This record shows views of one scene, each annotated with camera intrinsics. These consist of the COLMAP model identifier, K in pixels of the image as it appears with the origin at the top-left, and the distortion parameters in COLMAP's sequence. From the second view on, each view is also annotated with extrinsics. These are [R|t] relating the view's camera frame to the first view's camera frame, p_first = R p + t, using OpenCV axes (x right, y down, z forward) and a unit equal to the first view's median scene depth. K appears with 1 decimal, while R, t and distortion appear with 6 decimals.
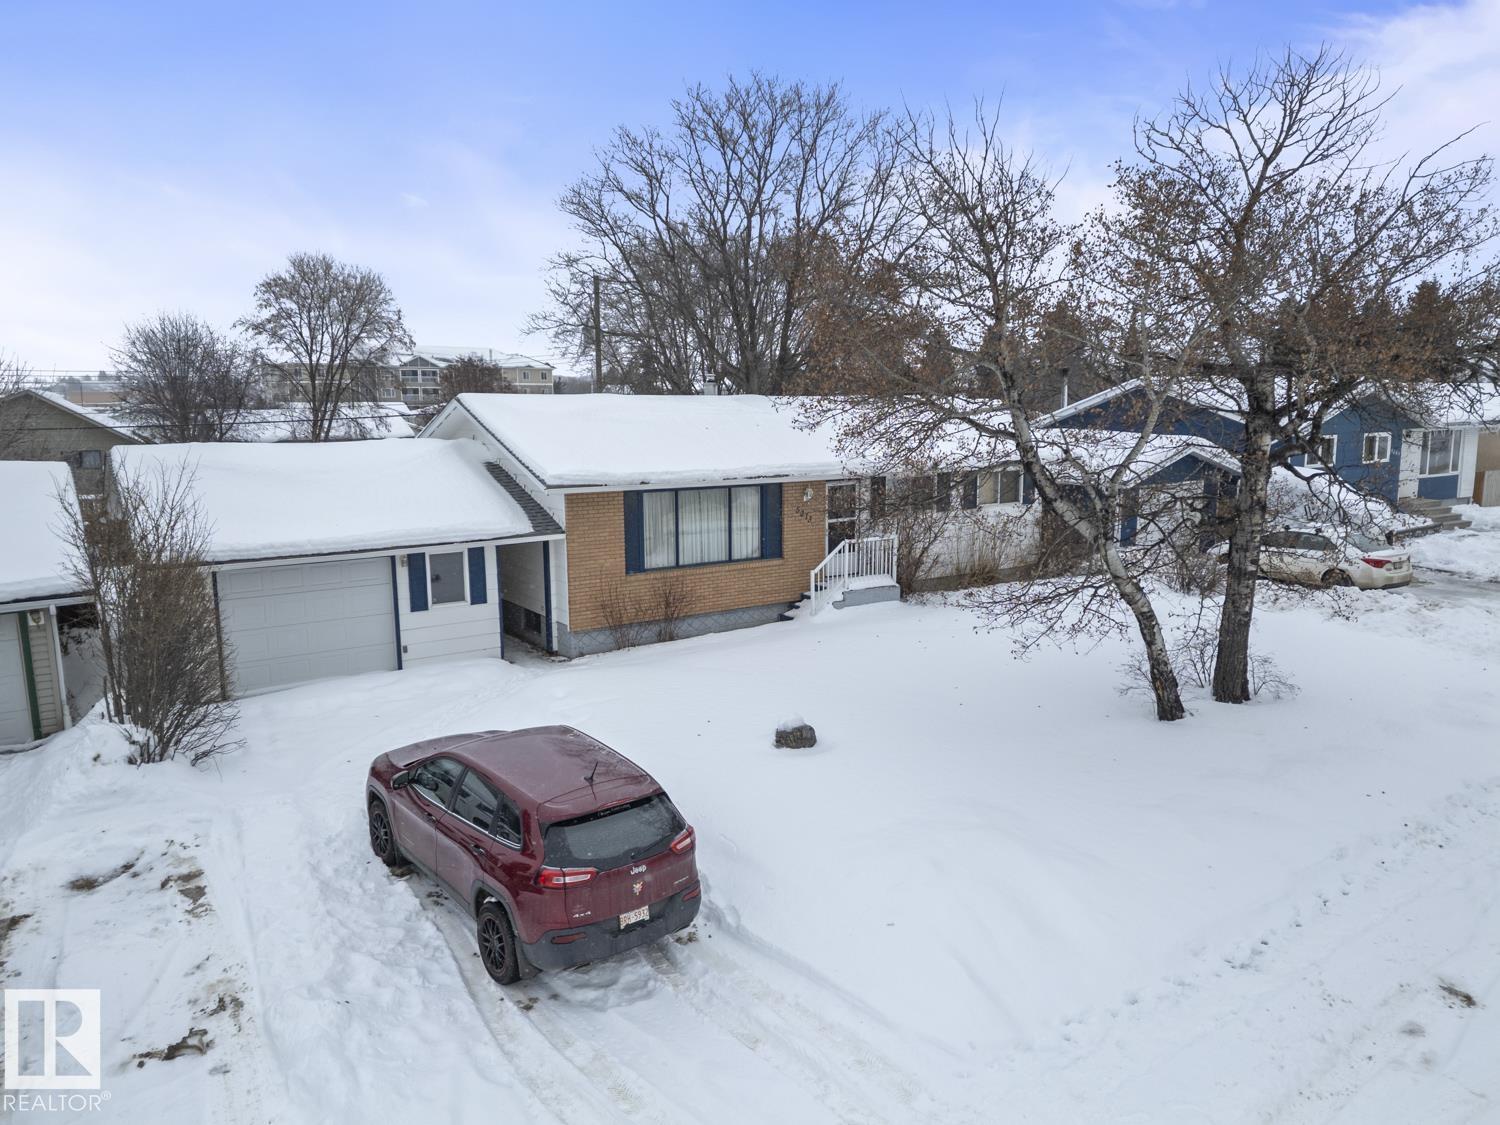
lens RADIAL K [[1065.3, 0, 756.2], [0, 1065.3, 555.1], [0, 0, 1]] dist [0.101368, -0.097553]
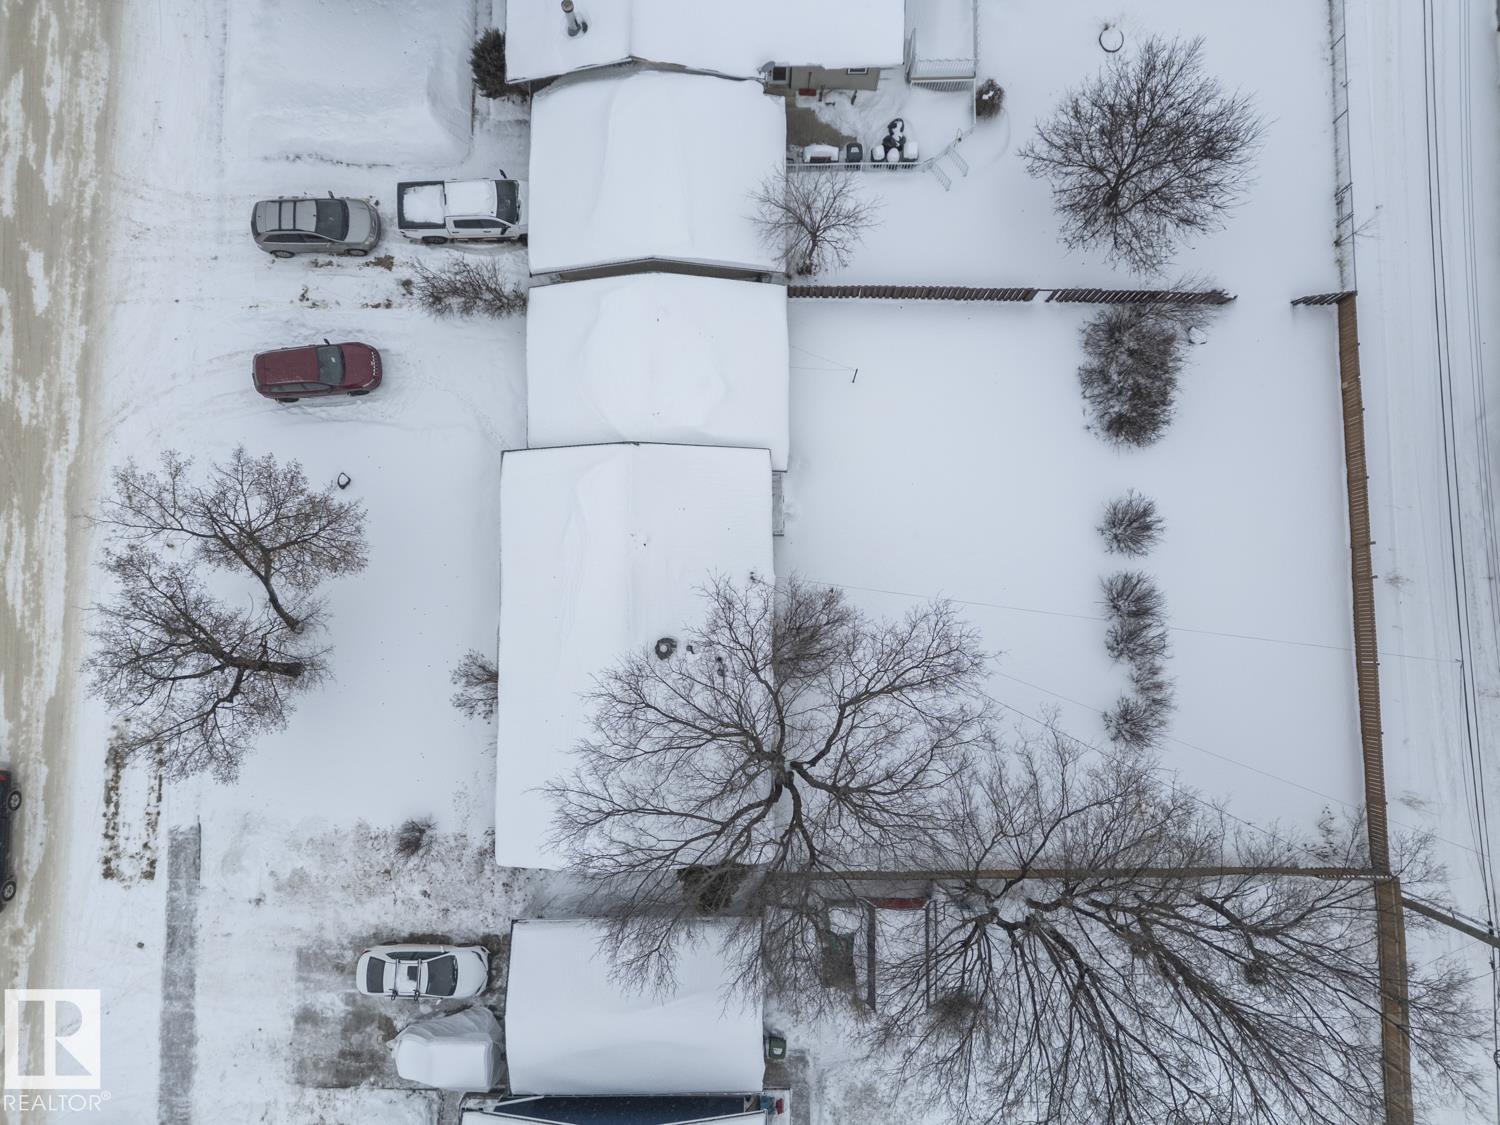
lens RADIAL K [[1085.7, 0, 750.0], [0, 1085.7, 562.5], [0, 0, 1]] dist [0.125848, -0.145652]
pose [[-0.550957, 0.833888, -0.032833, -0.202318], [-0.078068, -0.012330, 0.996872, -2.026911], [0.830874, 0.551796, 0.071893, 1.282729]]
